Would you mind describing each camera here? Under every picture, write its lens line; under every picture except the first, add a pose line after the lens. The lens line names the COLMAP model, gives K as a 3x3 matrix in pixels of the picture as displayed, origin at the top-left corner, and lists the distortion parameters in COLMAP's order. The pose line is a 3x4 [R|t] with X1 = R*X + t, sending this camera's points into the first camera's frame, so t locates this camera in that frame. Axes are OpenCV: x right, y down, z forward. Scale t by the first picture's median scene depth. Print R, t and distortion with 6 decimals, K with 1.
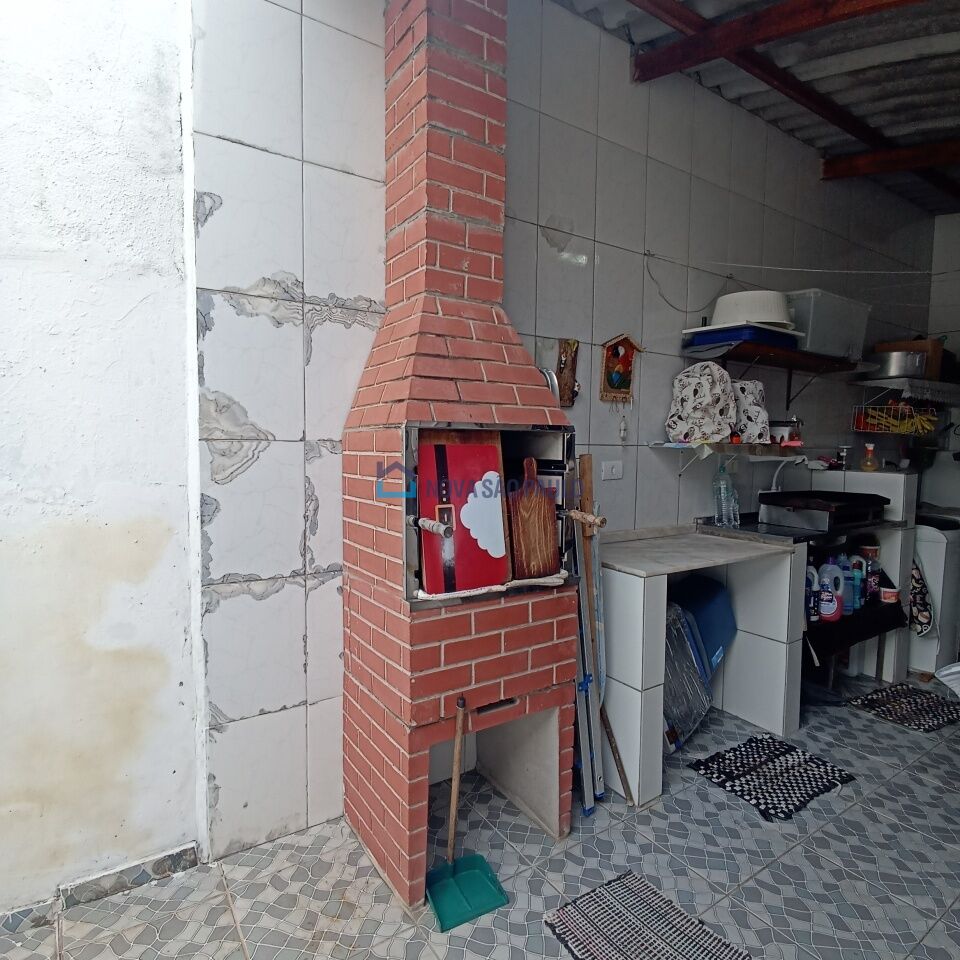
lens RADIAL K [[584.6, 0, 474.5], [0, 584.6, 486.3], [0, 0, 1]] dist [0.000292, -0.004840]
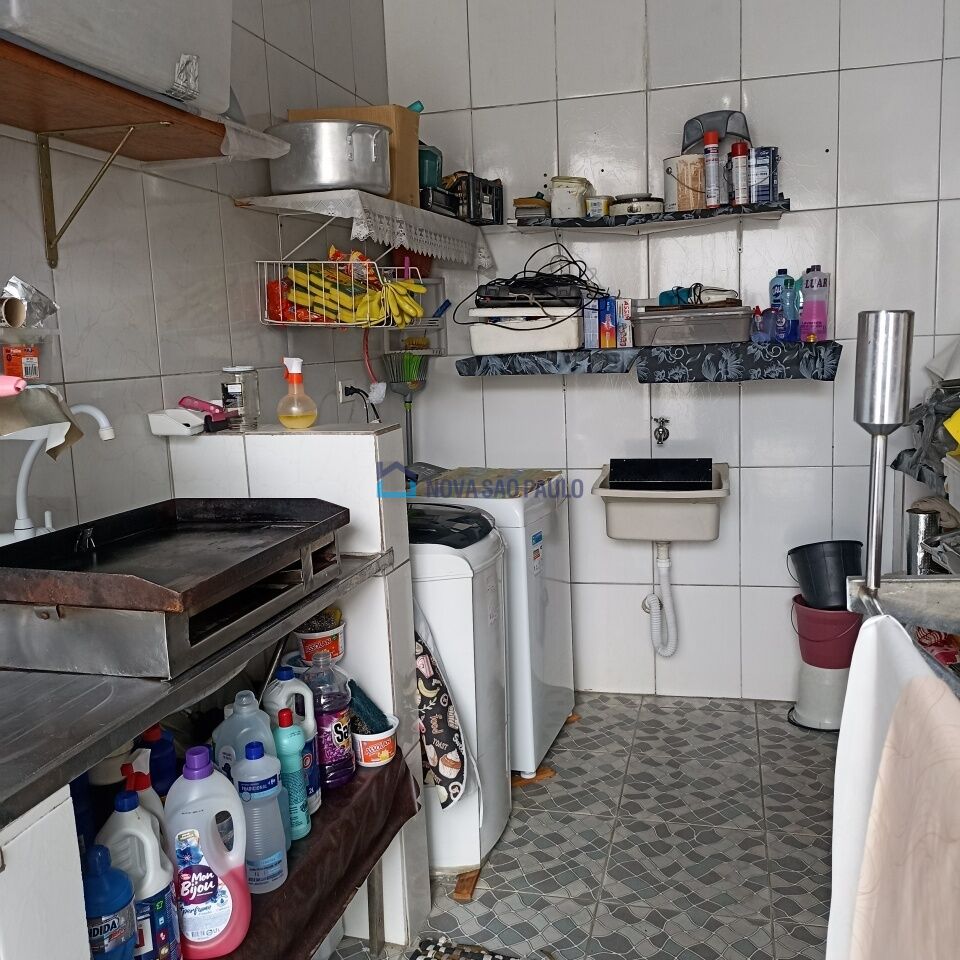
lens RADIAL K [[948.9, 0, 479.5], [0, 948.9, 475.7], [0, 0, 1]] dist [0.039242, 0.007627]
pose [[0.746035, -0.138459, 0.651353, 0.460639], [0.099026, 0.990336, 0.097095, -0.057800], [-0.658503, -0.007935, 0.752537, 0.590048]]
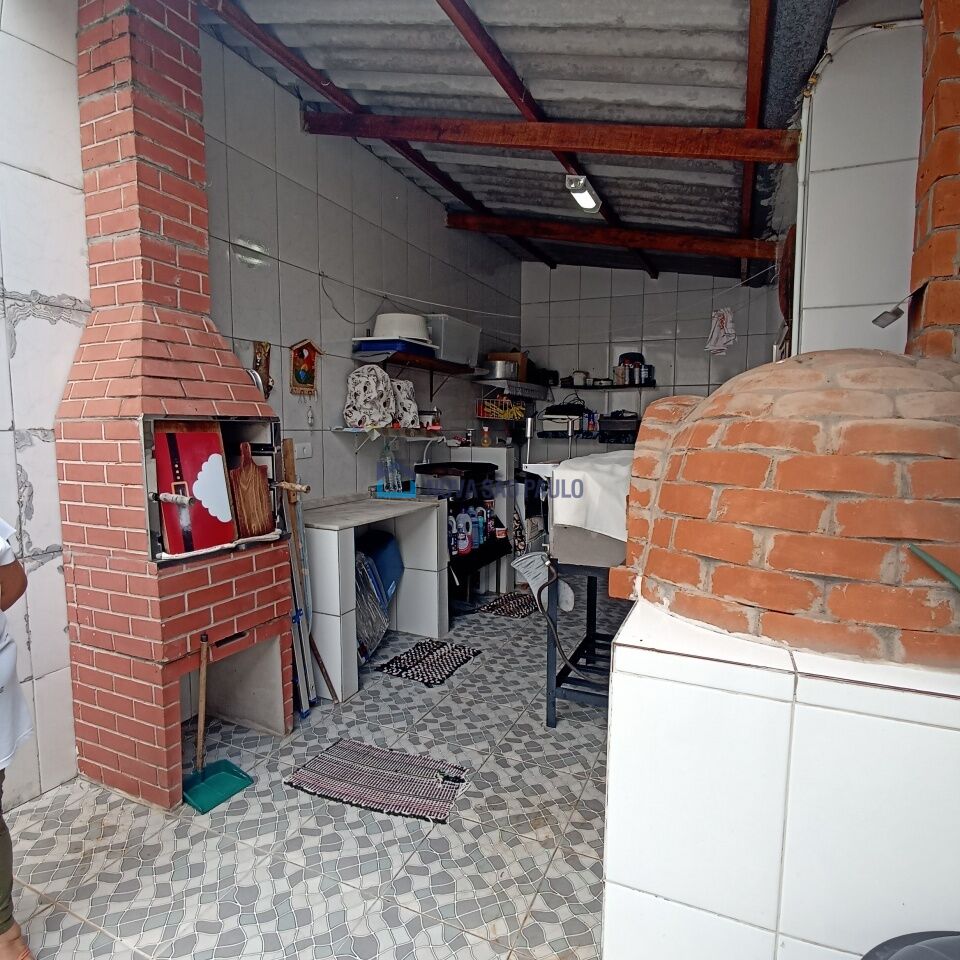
lens RADIAL K [[590.8, 0, 489.5], [0, 590.8, 489.1], [0, 0, 1]] dist [0.003916, 0.002724]
pose [[0.840288, -0.063104, 0.538455, -0.108477], [0.043466, 0.997847, 0.049112, 0.008572], [-0.540395, -0.017864, 0.841222, -0.250980]]
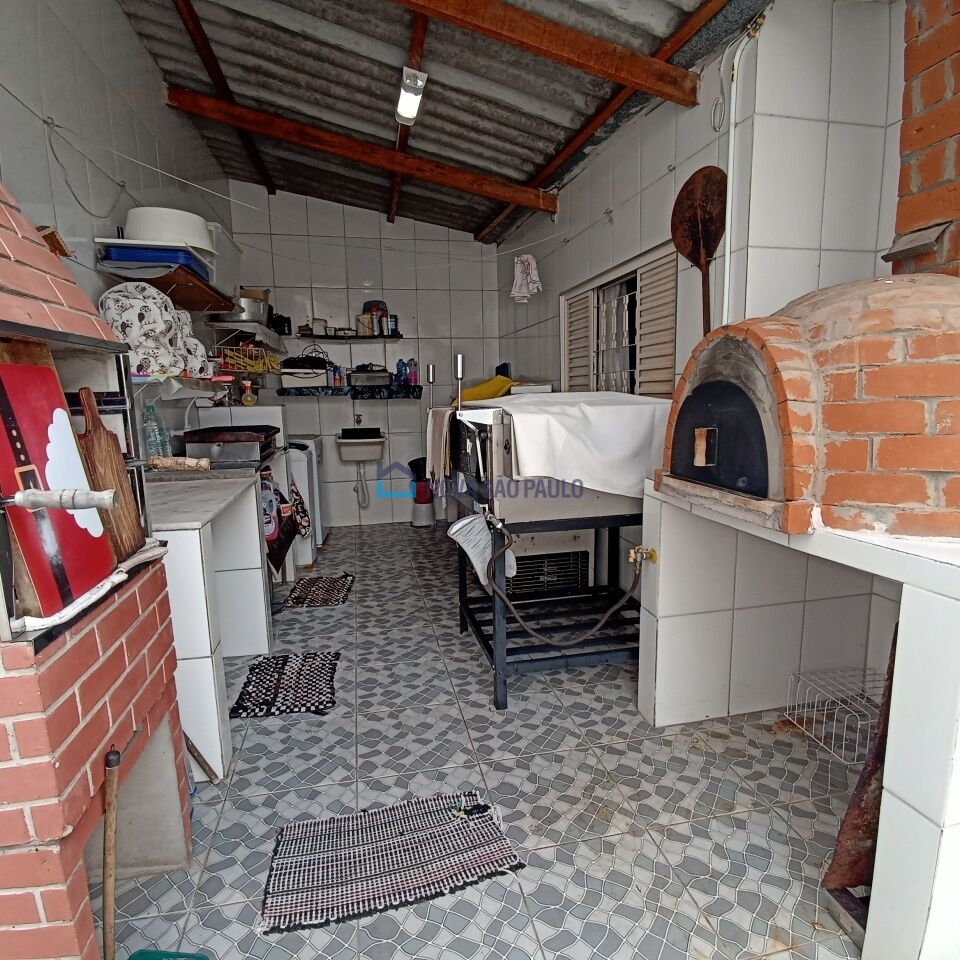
lens RADIAL K [[584.7, 0, 485.3], [0, 584.7, 484.3], [0, 0, 1]] dist [-0.000684, -0.001009]
pose [[0.367112, -0.167159, 0.915034, -0.264101], [0.092618, 0.985401, 0.142855, 0.005264], [-0.925554, 0.032305, 0.377234, 0.219944]]
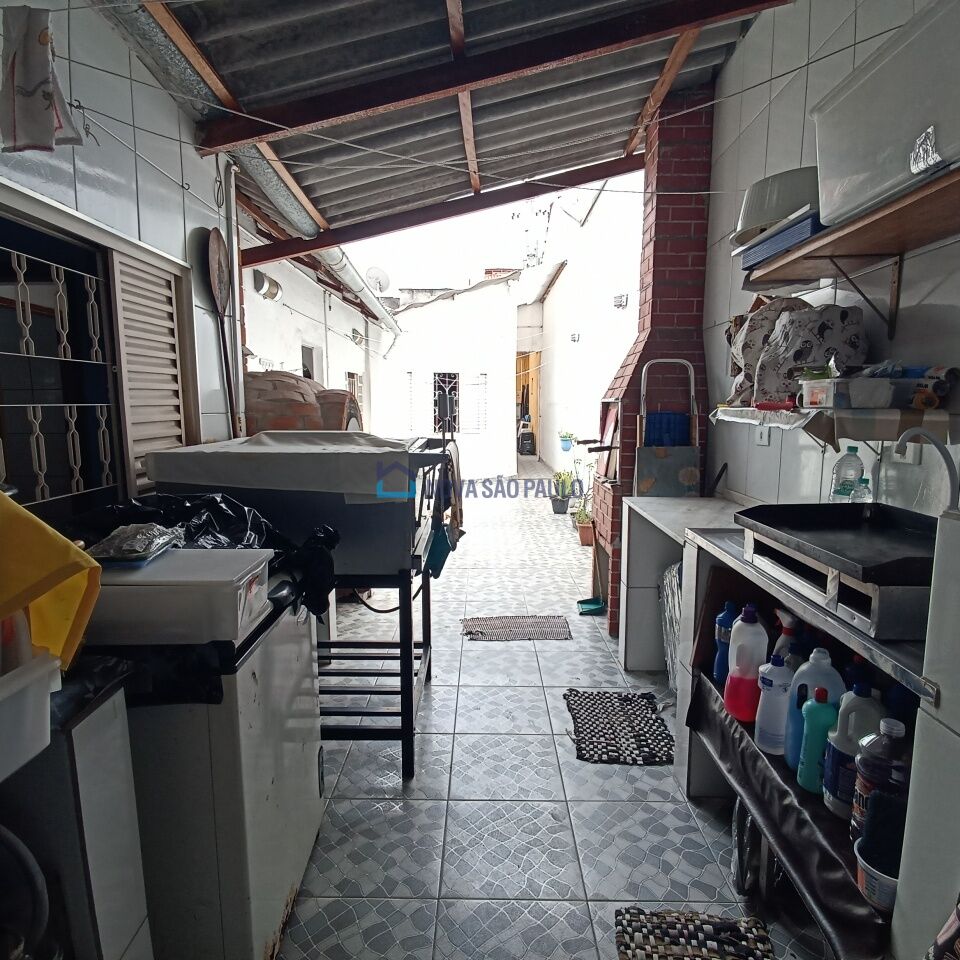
lens RADIAL K [[584.6, 0, 474.5], [0, 584.6, 486.3], [0, 0, 1]] dist [0.000292, -0.004840]
pose [[-0.565463, 0.109244, -0.817507, 1.318988], [-0.067627, 0.981711, 0.177963, -0.087190], [0.821997, 0.155917, -0.547733, 1.166996]]
